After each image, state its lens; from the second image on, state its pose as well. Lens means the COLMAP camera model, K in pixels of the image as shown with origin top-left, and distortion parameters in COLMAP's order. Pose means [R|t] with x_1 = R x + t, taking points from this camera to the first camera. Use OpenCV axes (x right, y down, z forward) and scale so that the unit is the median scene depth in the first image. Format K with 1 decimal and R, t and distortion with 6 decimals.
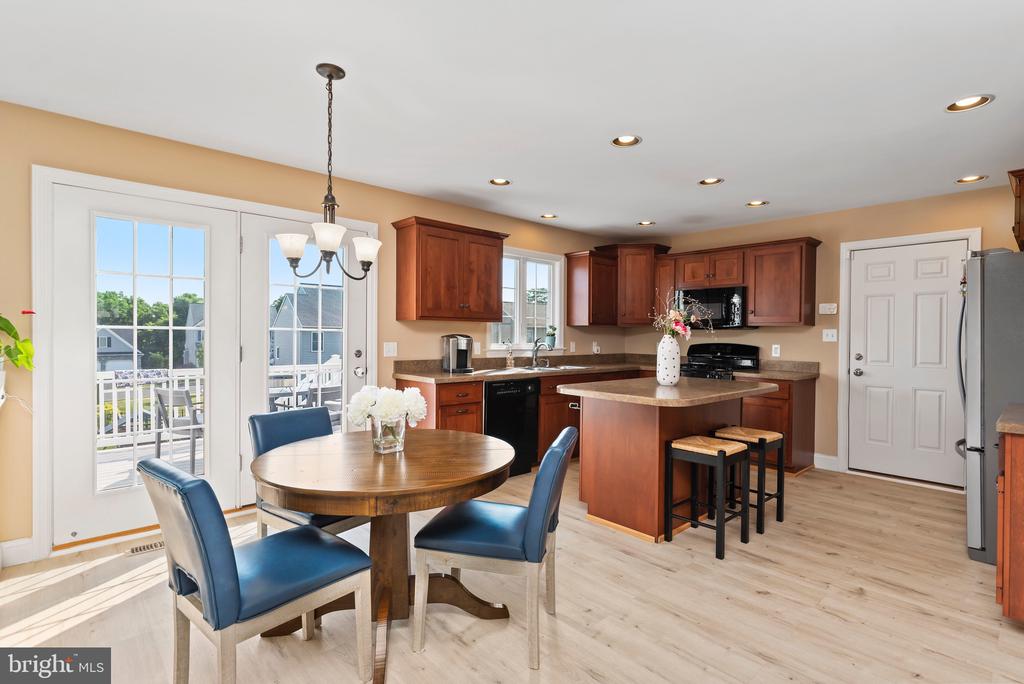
lens RADIAL K [[502.8, 0, 516.3], [0, 502.8, 341.0], [0, 0, 1]] dist [0.002624, 0.000599]
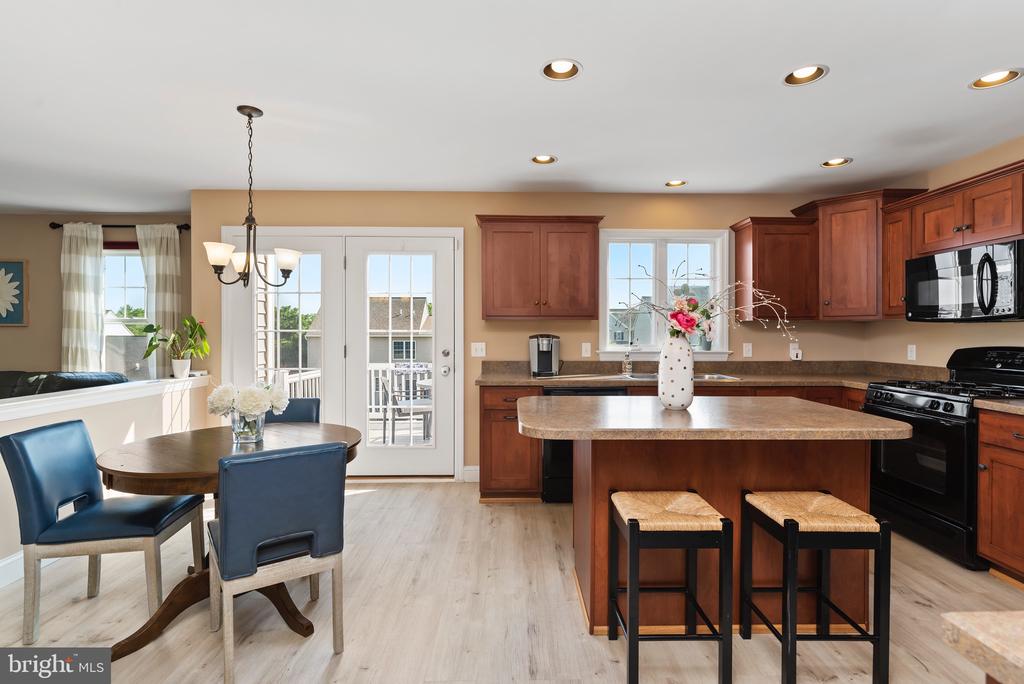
lens RADIAL K [[502.8, 0, 516.5], [0, 502.8, 337.0], [0, 0, 1]] dist [0.002624, 0.000599]
pose [[0.748028, -0.003214, -0.663660, 0.444217], [-0.002154, 0.999971, -0.007270, -0.001435], [0.663664, 0.006868, 0.747999, 0.274777]]
